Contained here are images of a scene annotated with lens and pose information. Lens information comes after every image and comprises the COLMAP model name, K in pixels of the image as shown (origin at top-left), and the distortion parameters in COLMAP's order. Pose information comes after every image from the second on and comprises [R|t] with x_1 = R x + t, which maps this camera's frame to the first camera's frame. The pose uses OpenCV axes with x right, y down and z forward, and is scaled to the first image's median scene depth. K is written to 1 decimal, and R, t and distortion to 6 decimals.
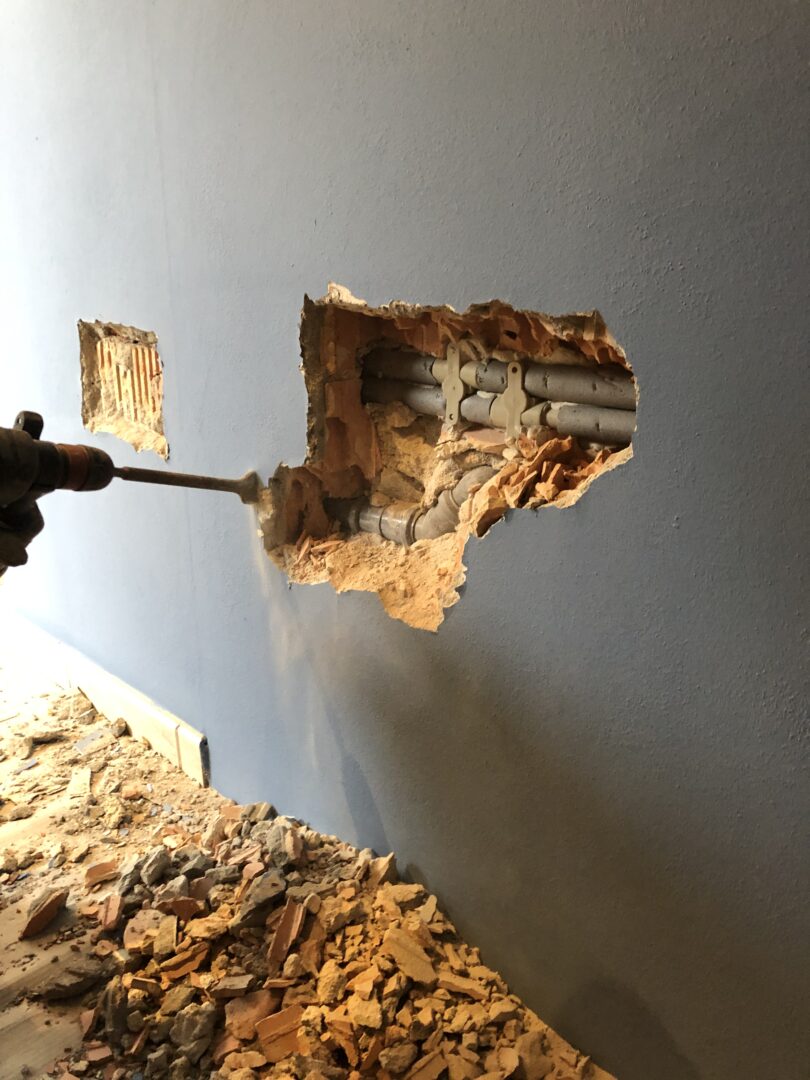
lens RADIAL K [[885.6, 0, 405.0], [0, 885.6, 540.0], [0, 0, 1]] dist [0.006547, 0.000699]
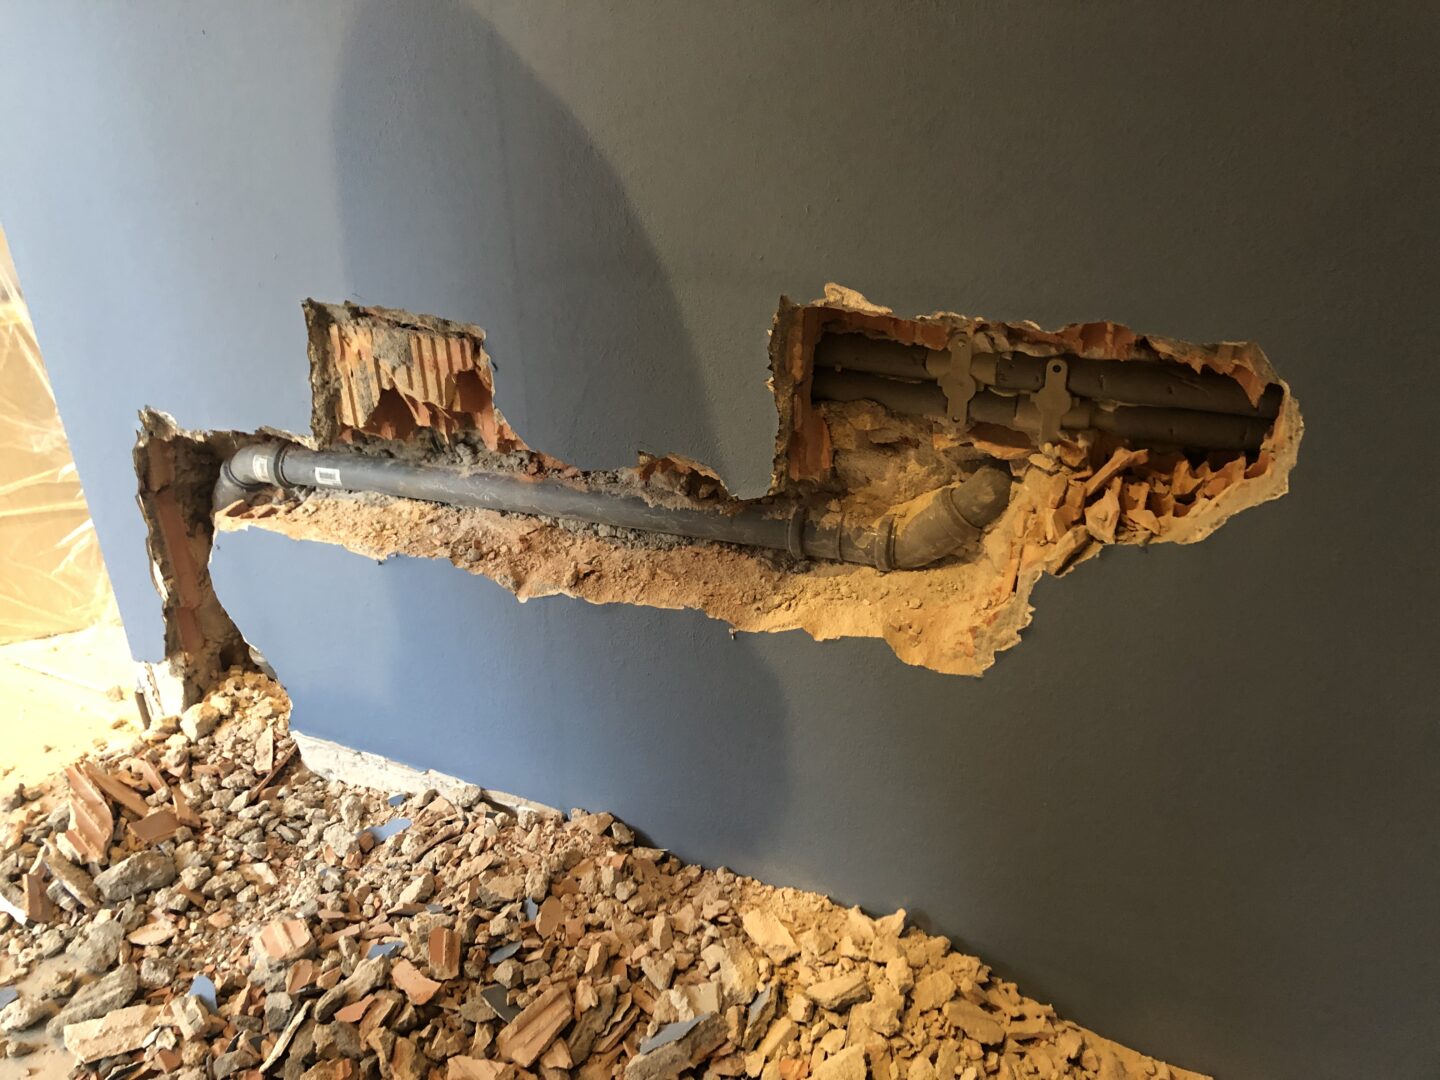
lens RADIAL K [[1162.9, 0, 720.0], [0, 1162.9, 540.0], [0, 0, 1]] dist [0.038274, -0.005822]
pose [[0.937211, -0.186620, 0.294632, -0.478784], [0.131572, 0.971562, 0.196865, -0.263925], [-0.322993, -0.145738, 0.935113, 0.036712]]
